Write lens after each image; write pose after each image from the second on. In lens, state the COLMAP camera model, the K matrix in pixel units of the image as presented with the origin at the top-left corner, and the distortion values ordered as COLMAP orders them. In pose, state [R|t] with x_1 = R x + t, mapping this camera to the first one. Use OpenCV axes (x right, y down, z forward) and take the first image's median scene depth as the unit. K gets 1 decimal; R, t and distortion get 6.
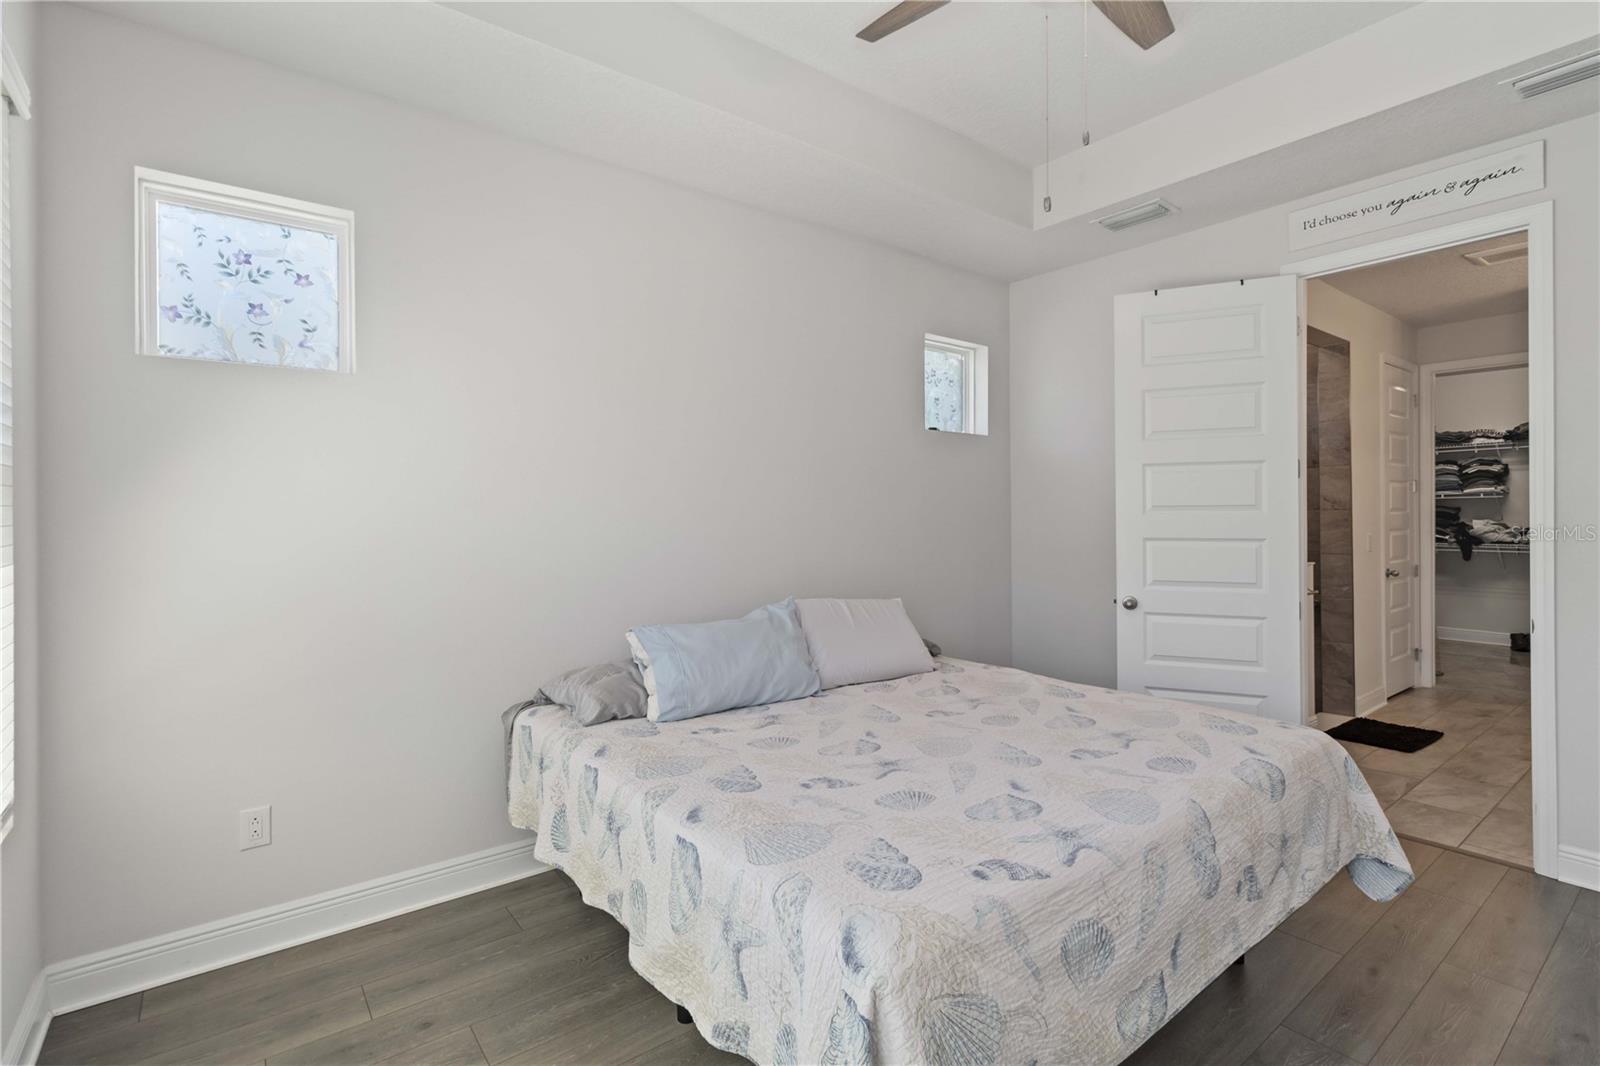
lens RADIAL K [[746.1, 0, 794.4], [0, 746.1, 516.4], [0, 0, 1]] dist [0.003004, 0.000381]
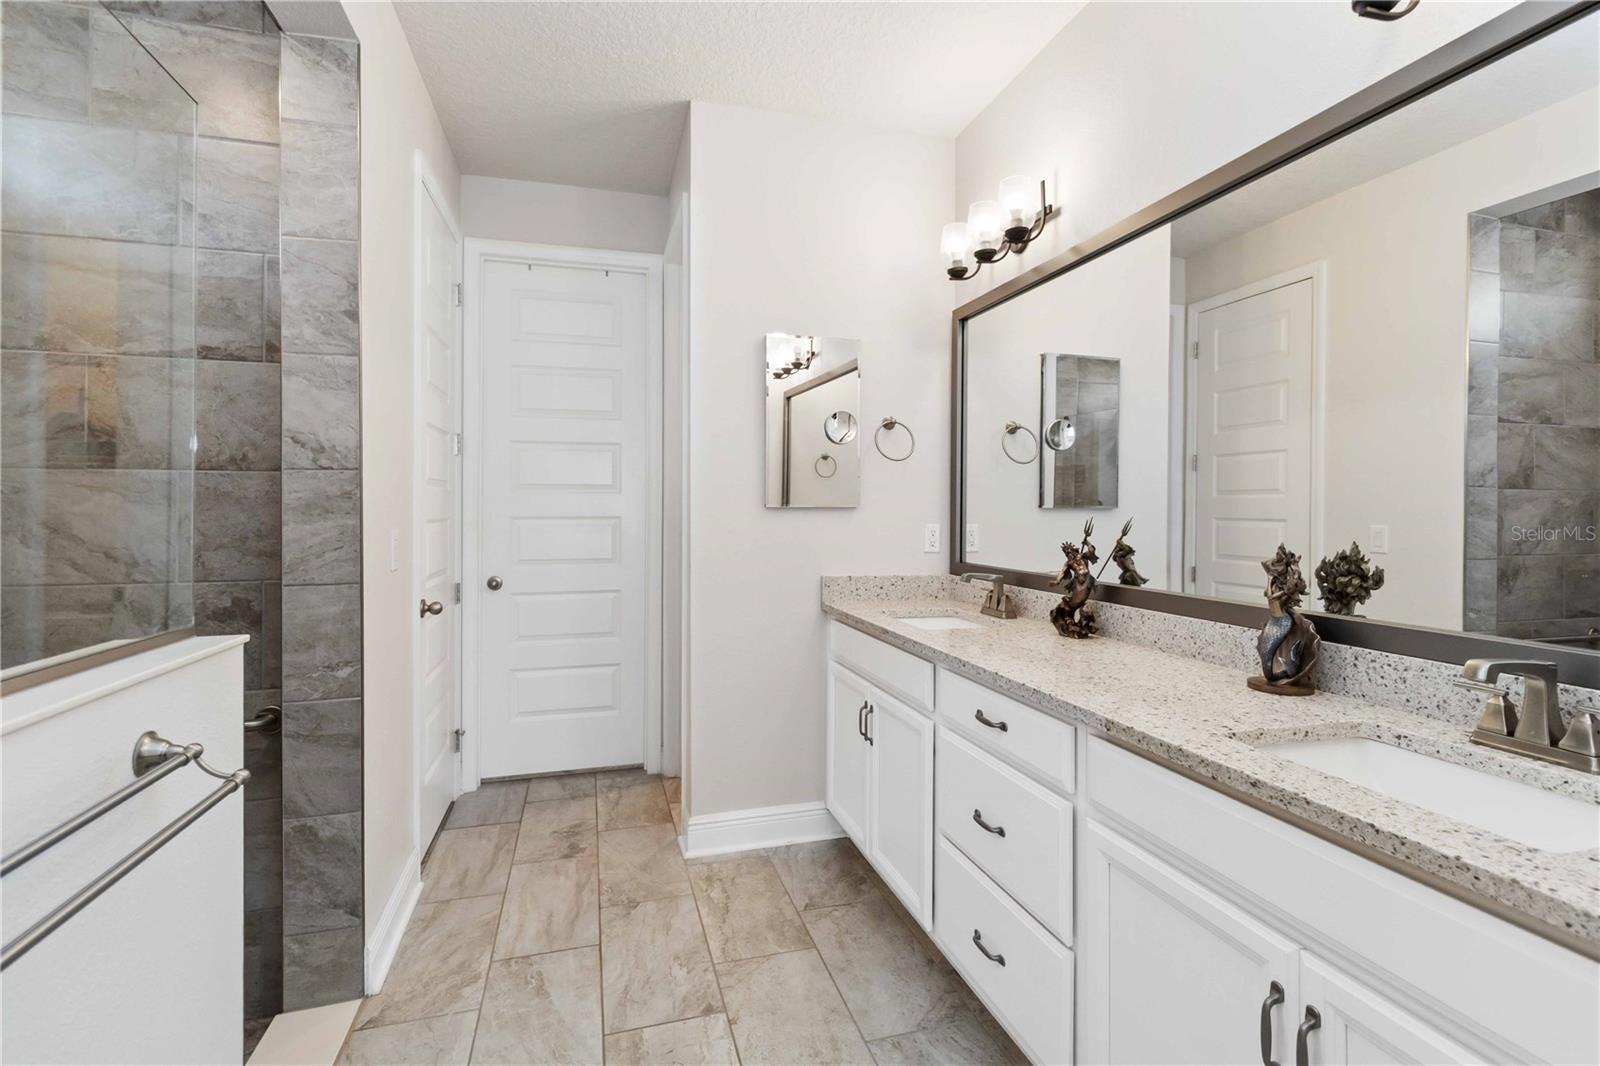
lens RADIAL K [[746.1, 0, 793.4], [0, 746.1, 497.4], [0, 0, 1]] dist [0.003004, 0.000381]
pose [[0.376910, 0.017039, 0.926093, 0.398298], [0.003969, 0.999792, -0.020011, 0.012273], [-0.926241, 0.011218, 0.376764, 0.546412]]
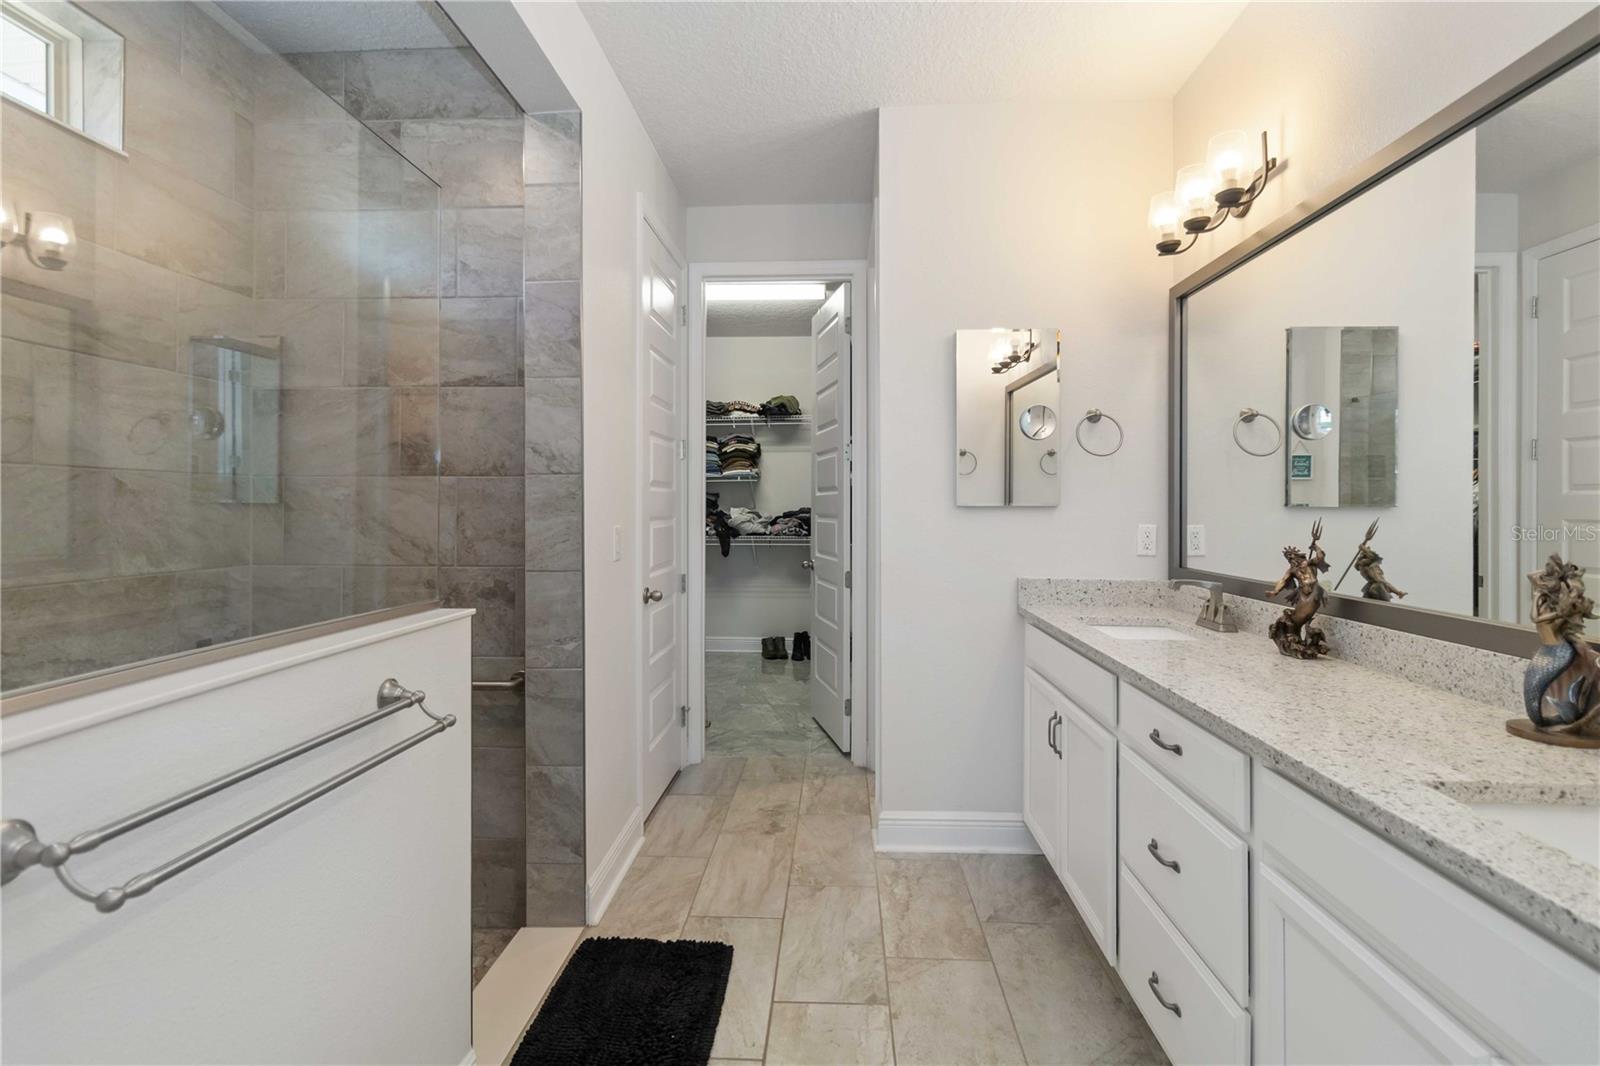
lens RADIAL K [[746.1, 0, 795.9], [0, 746.1, 491.7], [0, 0, 1]] dist [0.003004, 0.000381]
pose [[0.653868, 0.019799, 0.756350, 0.412135], [0.001472, 0.999622, -0.027439, 0.012629], [-0.756607, 0.019055, 0.653592, 0.510937]]
